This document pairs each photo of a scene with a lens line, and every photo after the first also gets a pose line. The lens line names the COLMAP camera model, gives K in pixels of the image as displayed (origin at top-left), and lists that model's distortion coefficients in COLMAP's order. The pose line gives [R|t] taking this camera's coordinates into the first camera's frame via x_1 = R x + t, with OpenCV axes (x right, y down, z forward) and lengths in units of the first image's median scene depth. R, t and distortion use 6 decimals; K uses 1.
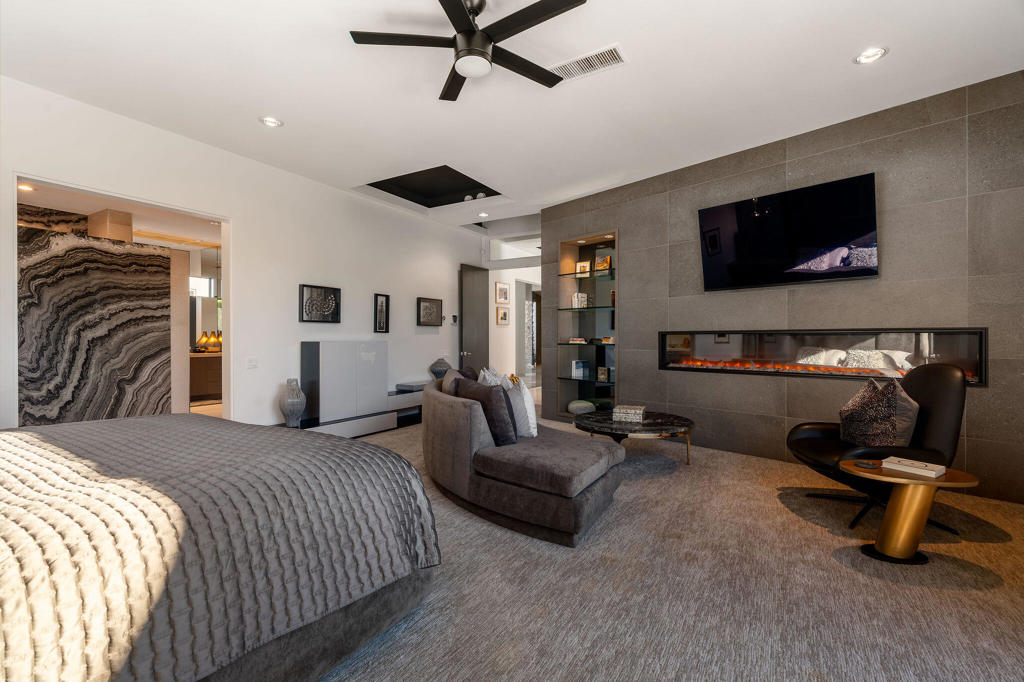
lens RADIAL K [[456.0, 0, 516.4], [0, 456.0, 338.6], [0, 0, 1]] dist [-0.005242, 0.000239]
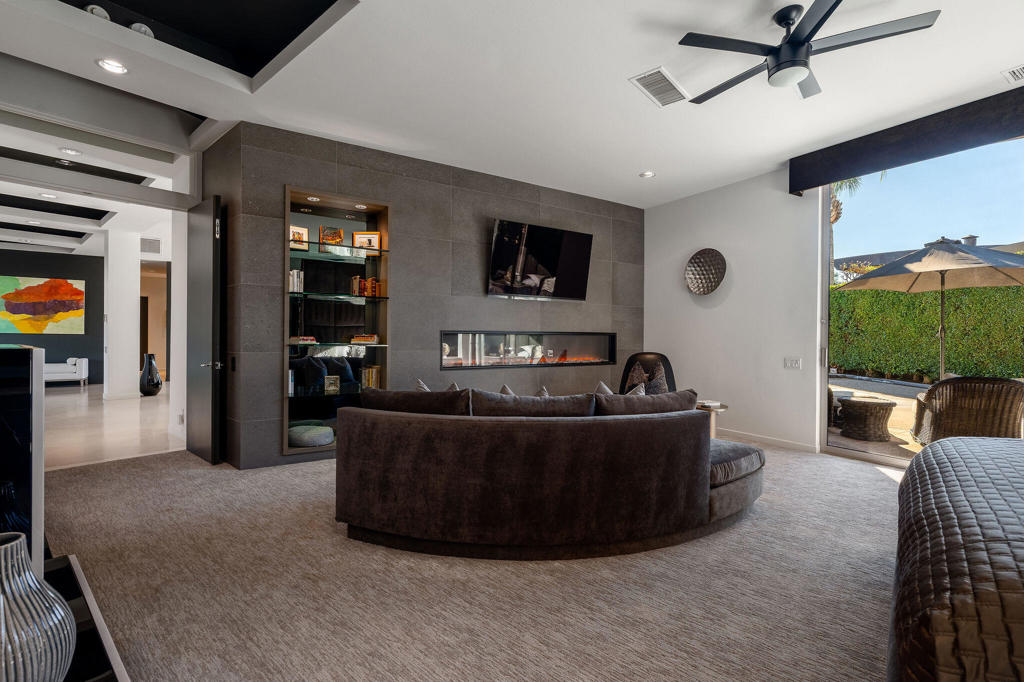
lens RADIAL K [[456.0, 0, 515.0], [0, 456.0, 339.5], [0, 0, 1]] dist [-0.005242, 0.000239]
pose [[0.182461, 0.001369, 0.983212, -0.590794], [-0.002864, 0.999996, -0.000861, 0.004878], [-0.983209, -0.002659, 0.182464, 0.681929]]
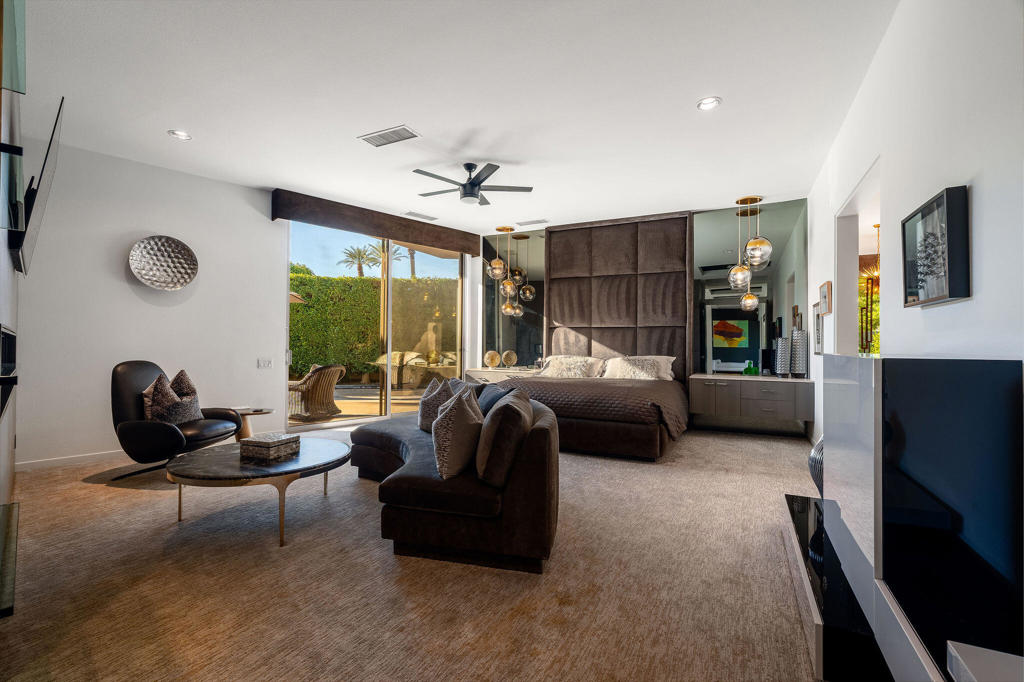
lens RADIAL K [[456.0, 0, 512.6], [0, 456.0, 339.4], [0, 0, 1]] dist [-0.005242, 0.000239]
pose [[-0.995751, -0.001284, -0.092080, -0.053831], [-0.001248, 0.999999, -0.000452, -0.005522], [0.092080, -0.000335, -0.995752, 1.400510]]
